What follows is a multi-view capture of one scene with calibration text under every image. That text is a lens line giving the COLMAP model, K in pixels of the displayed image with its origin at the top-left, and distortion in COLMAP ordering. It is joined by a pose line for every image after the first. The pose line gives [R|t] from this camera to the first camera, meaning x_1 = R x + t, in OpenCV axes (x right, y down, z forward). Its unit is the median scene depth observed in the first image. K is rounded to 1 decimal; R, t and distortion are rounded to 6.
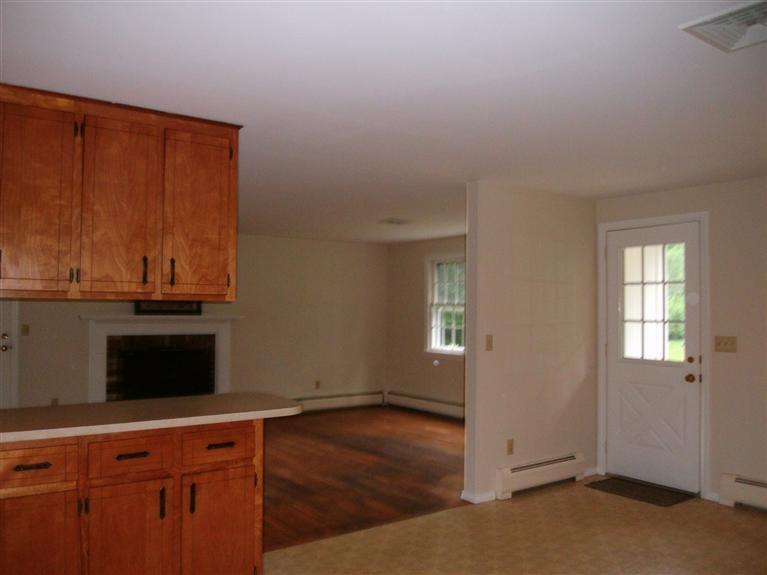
lens RADIAL K [[660.1, 0, 385.3], [0, 660.1, 300.2], [0, 0, 1]] dist [-0.045438, -0.009071]
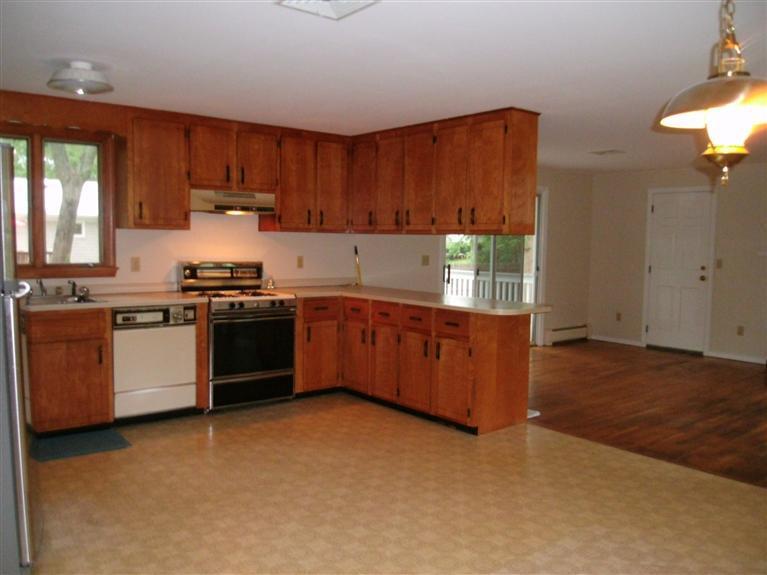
lens RADIAL K [[676.3, 0, 383.5], [0, 676.3, 287.5], [0, 0, 1]] dist [-0.007743, -0.019036]
pose [[0.045830, 0.062732, -0.996978, 1.157698], [-0.001945, 0.998030, 0.062709, 0.024418], [0.998947, -0.000934, 0.045862, 0.635401]]
